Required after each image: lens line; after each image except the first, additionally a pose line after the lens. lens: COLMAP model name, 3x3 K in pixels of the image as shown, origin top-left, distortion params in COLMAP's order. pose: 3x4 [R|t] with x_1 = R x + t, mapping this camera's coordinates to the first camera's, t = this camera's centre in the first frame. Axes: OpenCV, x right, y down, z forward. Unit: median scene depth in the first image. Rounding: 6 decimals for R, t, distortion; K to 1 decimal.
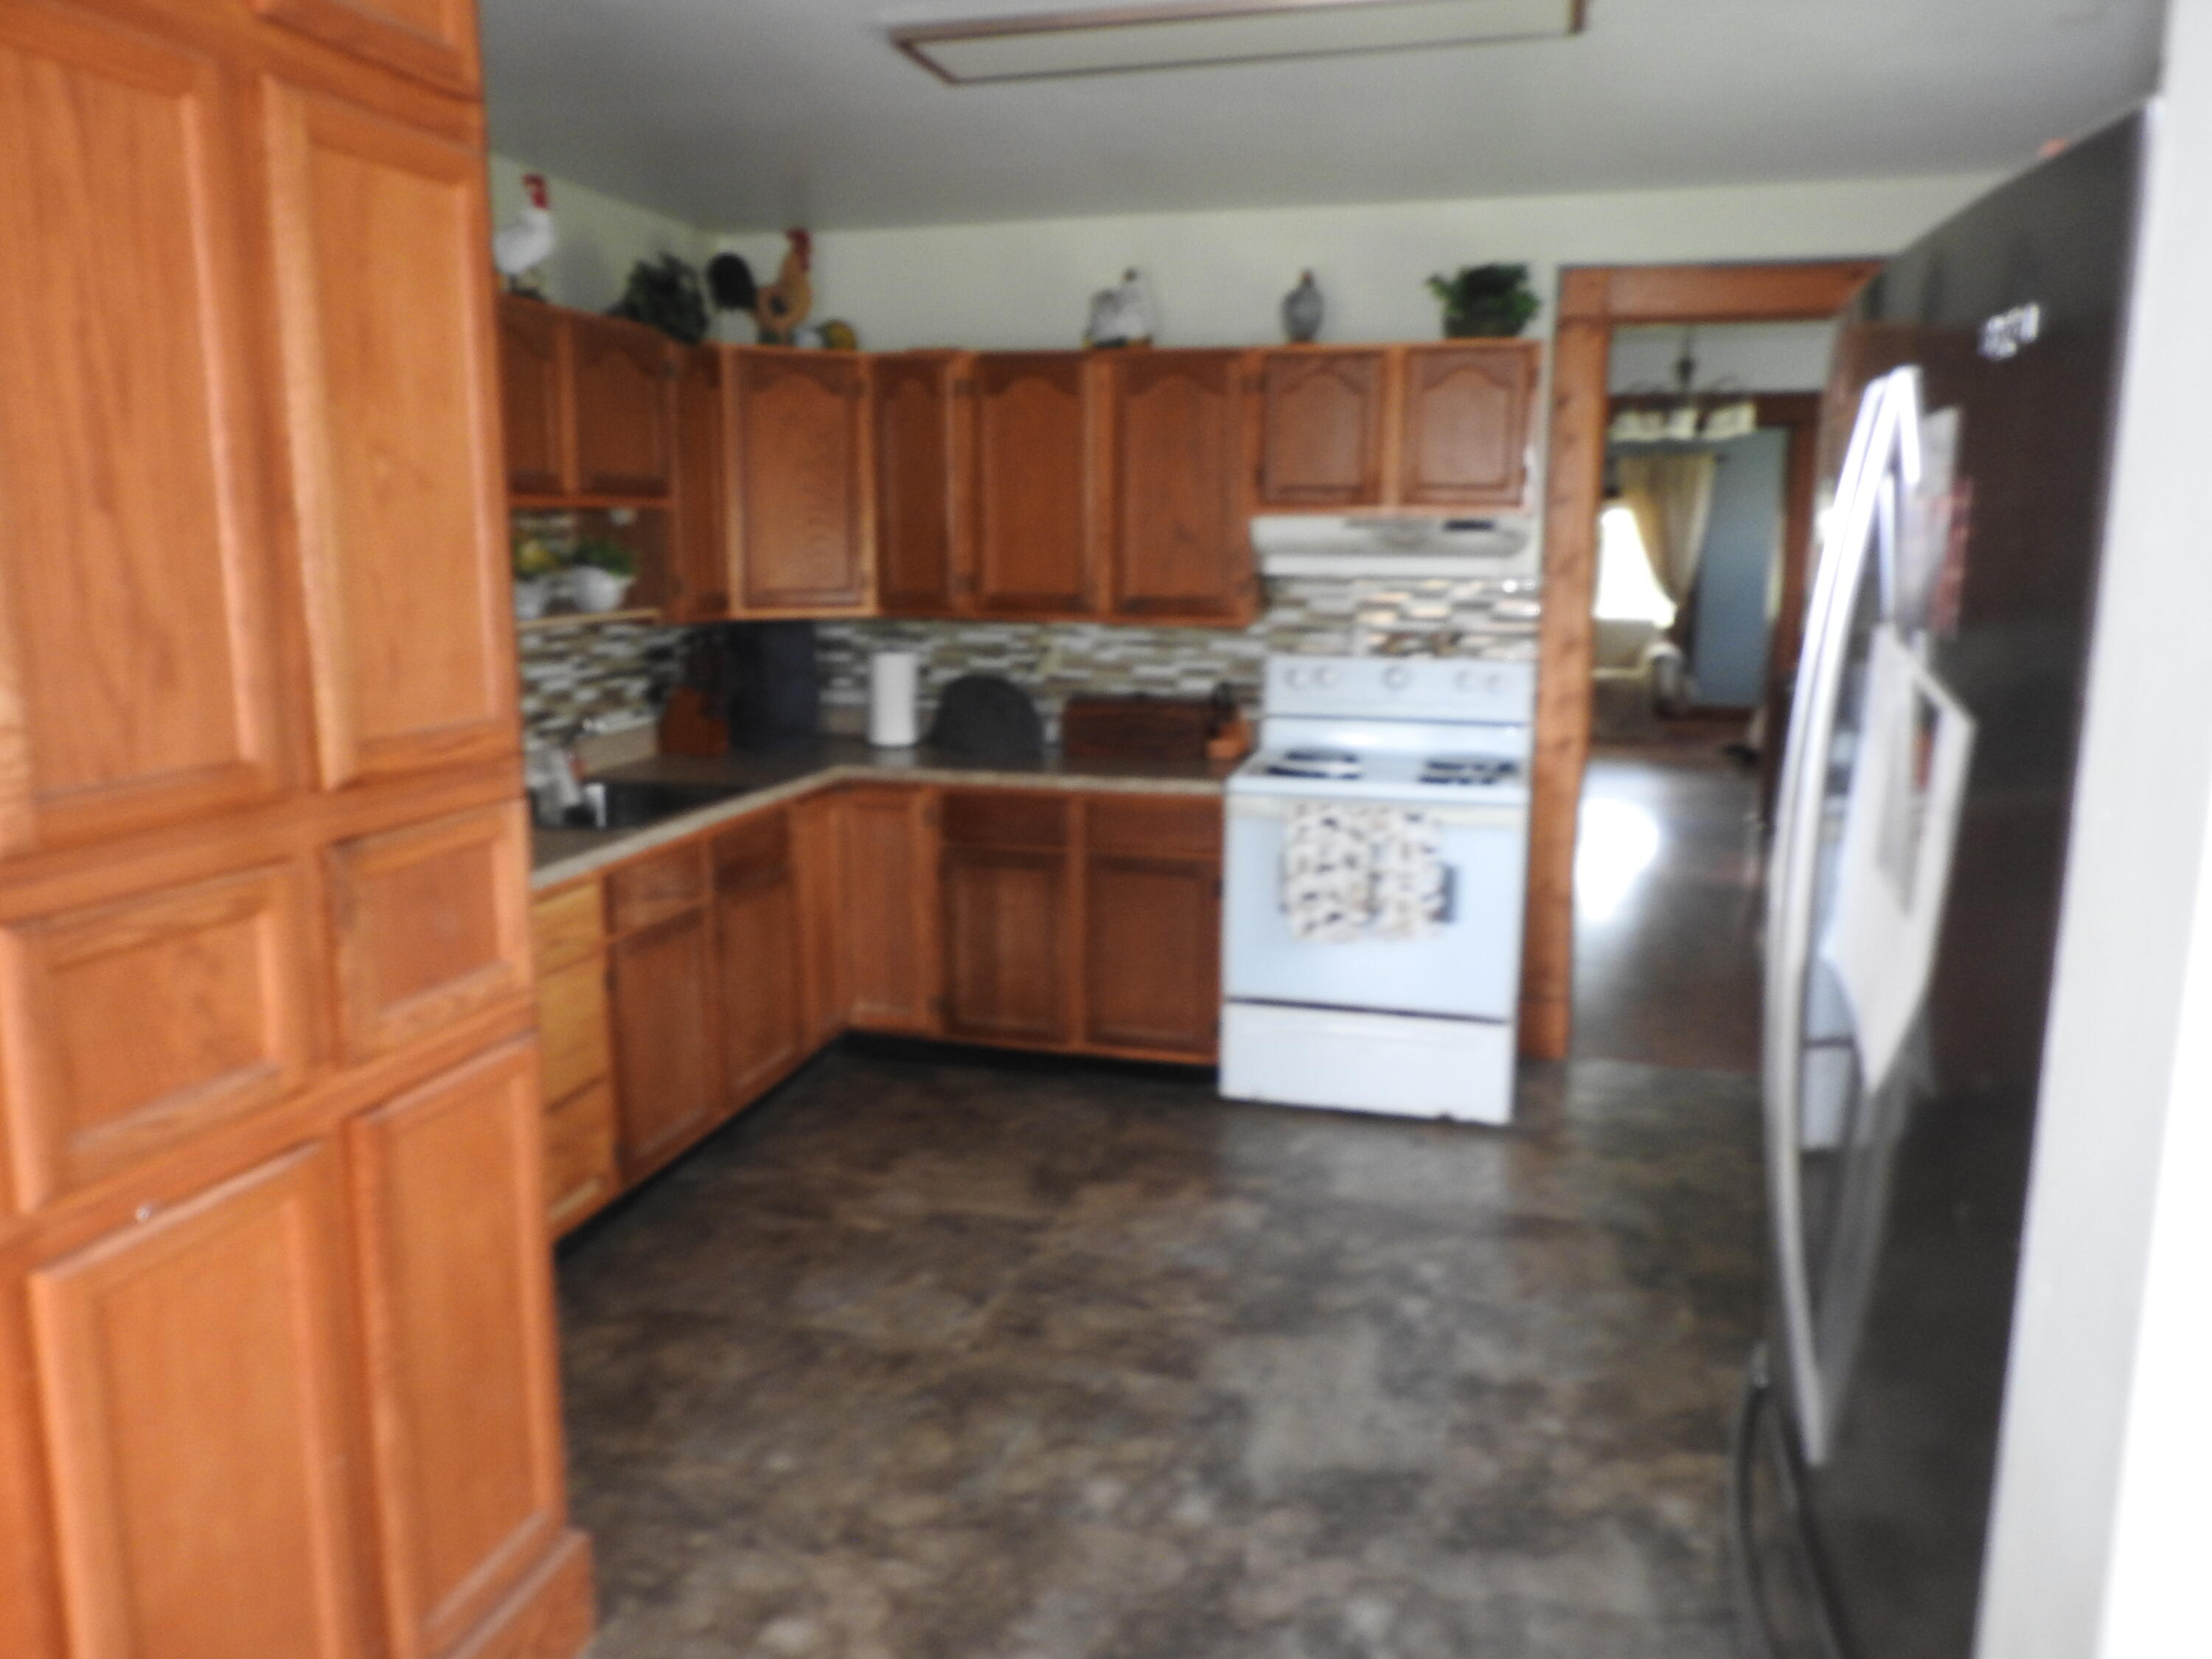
lens RADIAL K [[1583.8, 0, 1116.3], [0, 1583.8, 836.6], [0, 0, 1]] dist [0.015972, -0.004364]
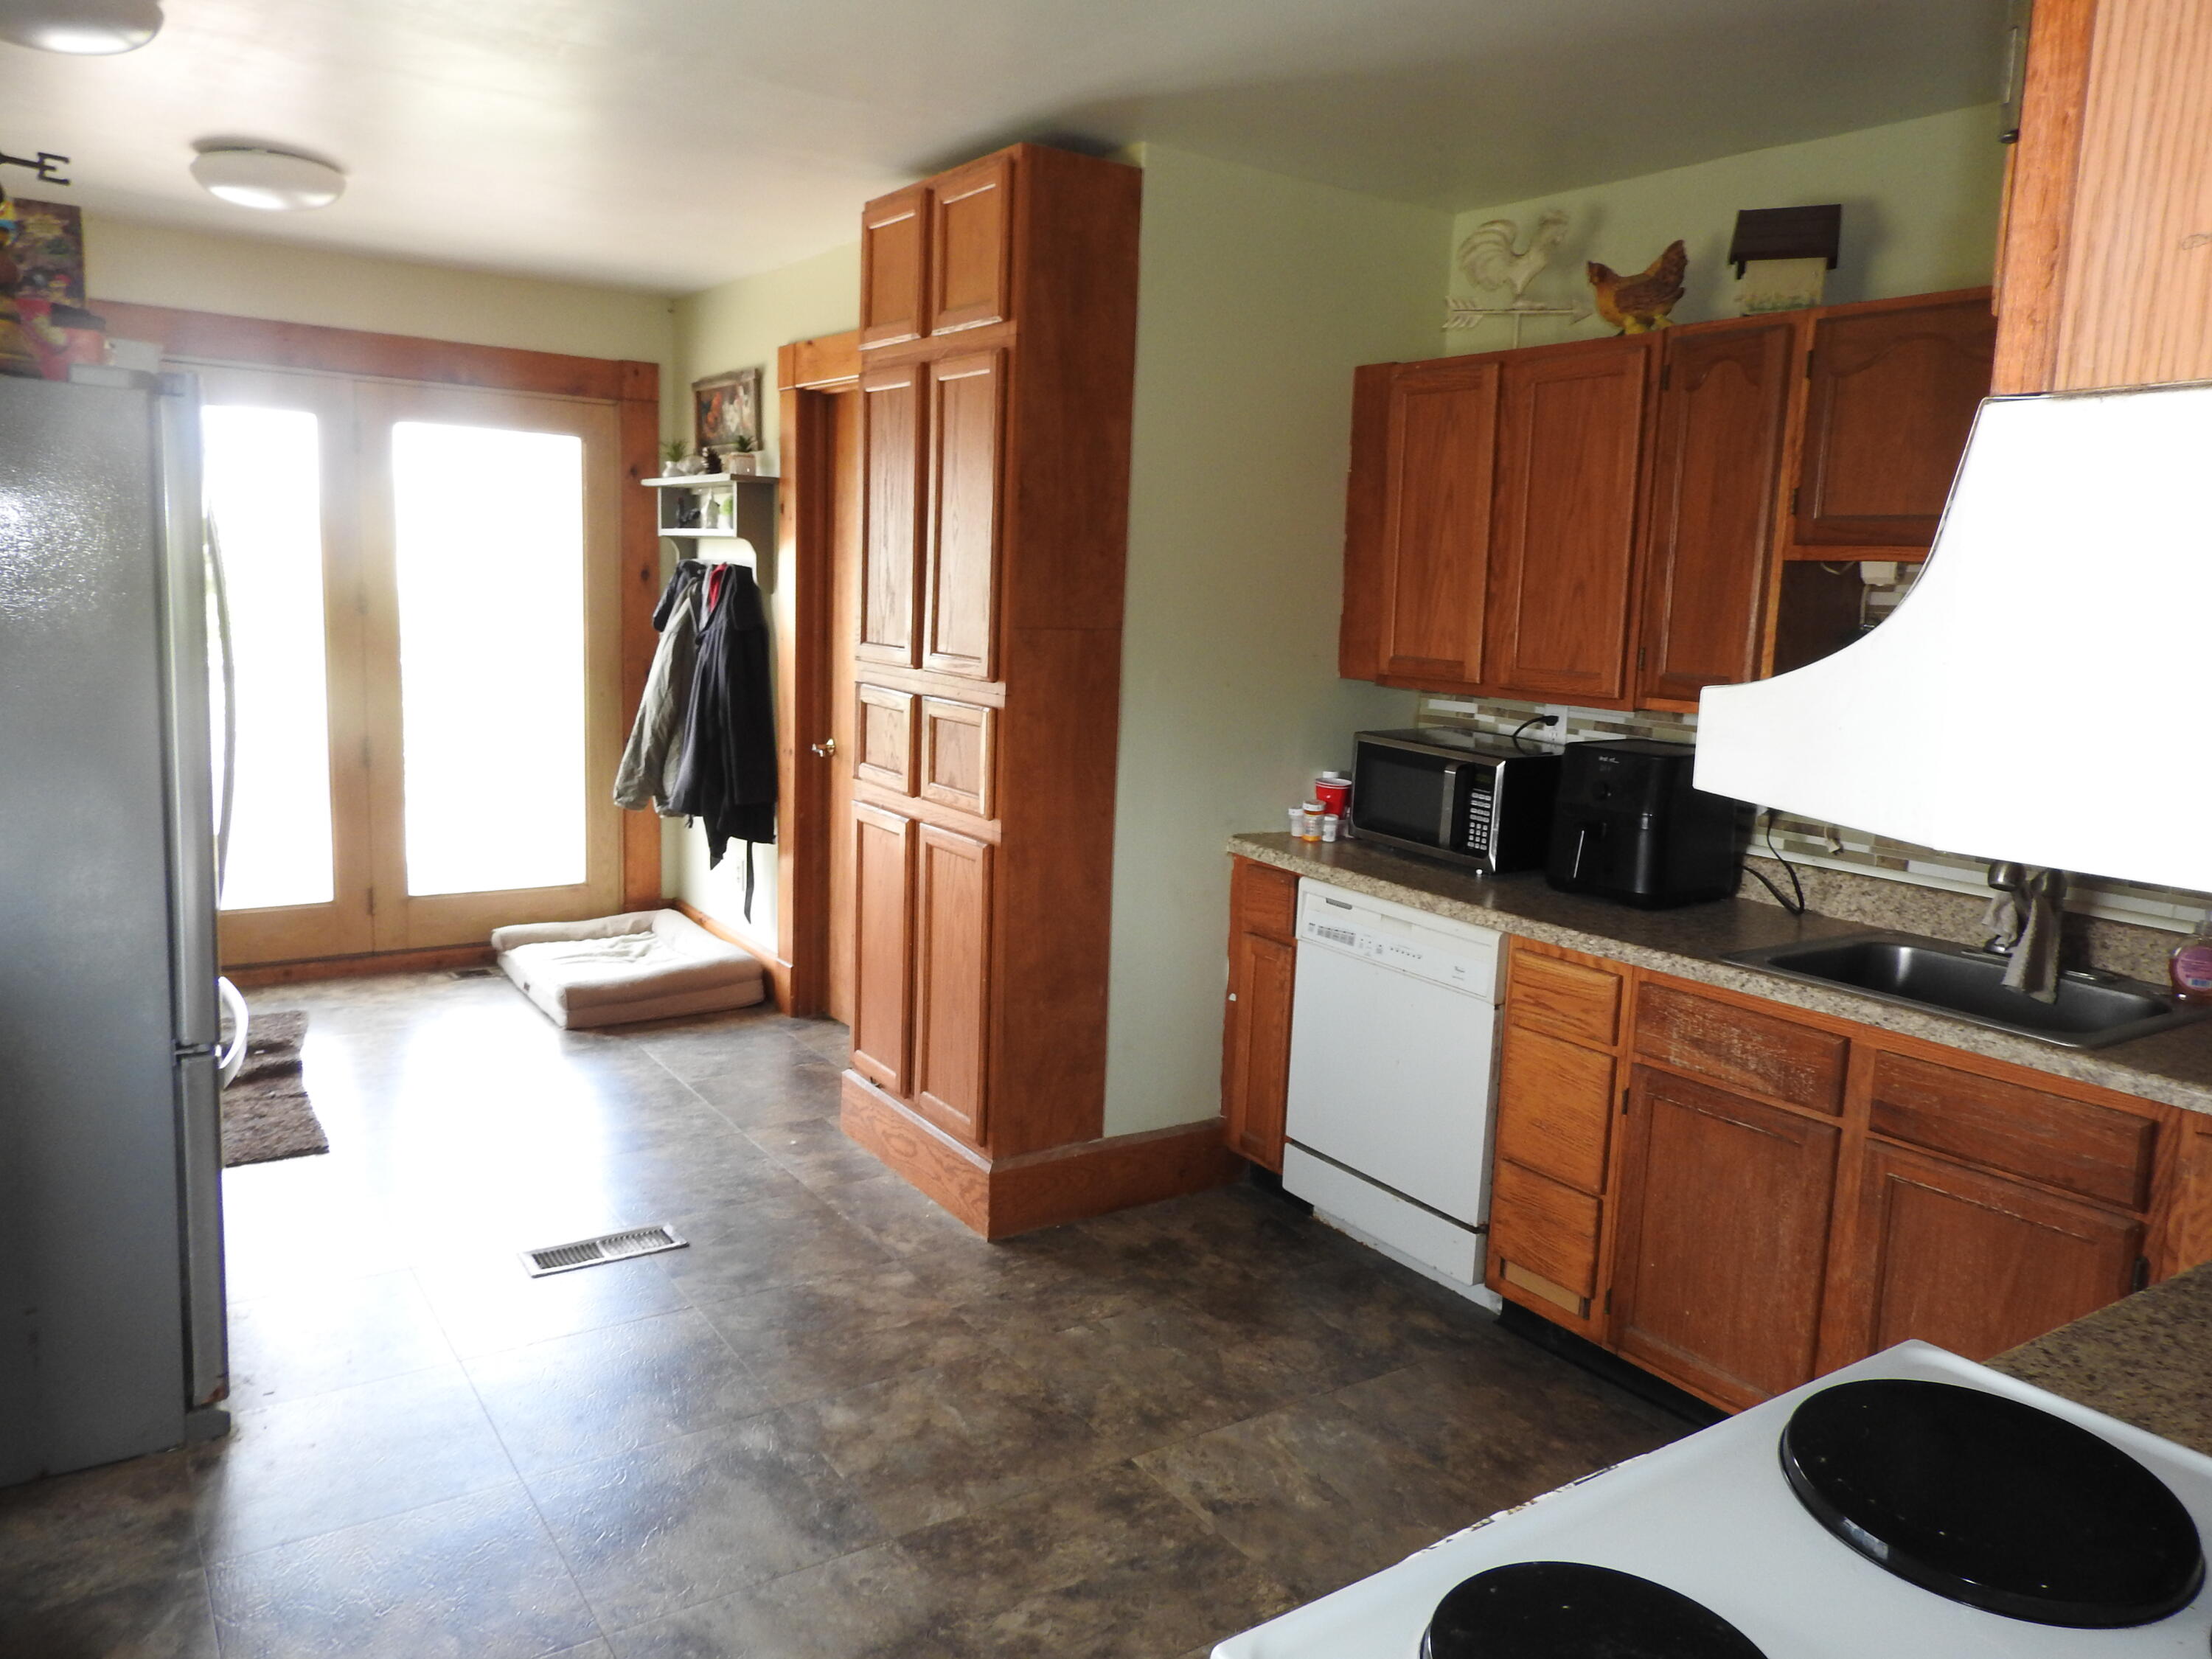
lens RADIAL K [[1583.8, 0, 1096.0], [0, 1583.8, 821.7], [0, 0, 1]] dist [0.015972, -0.004364]
pose [[-0.659180, 0.089348, -0.746658, 0.609443], [-0.182302, 0.944309, 0.273944, -0.287155], [0.729553, 0.316696, -0.606182, 1.540411]]
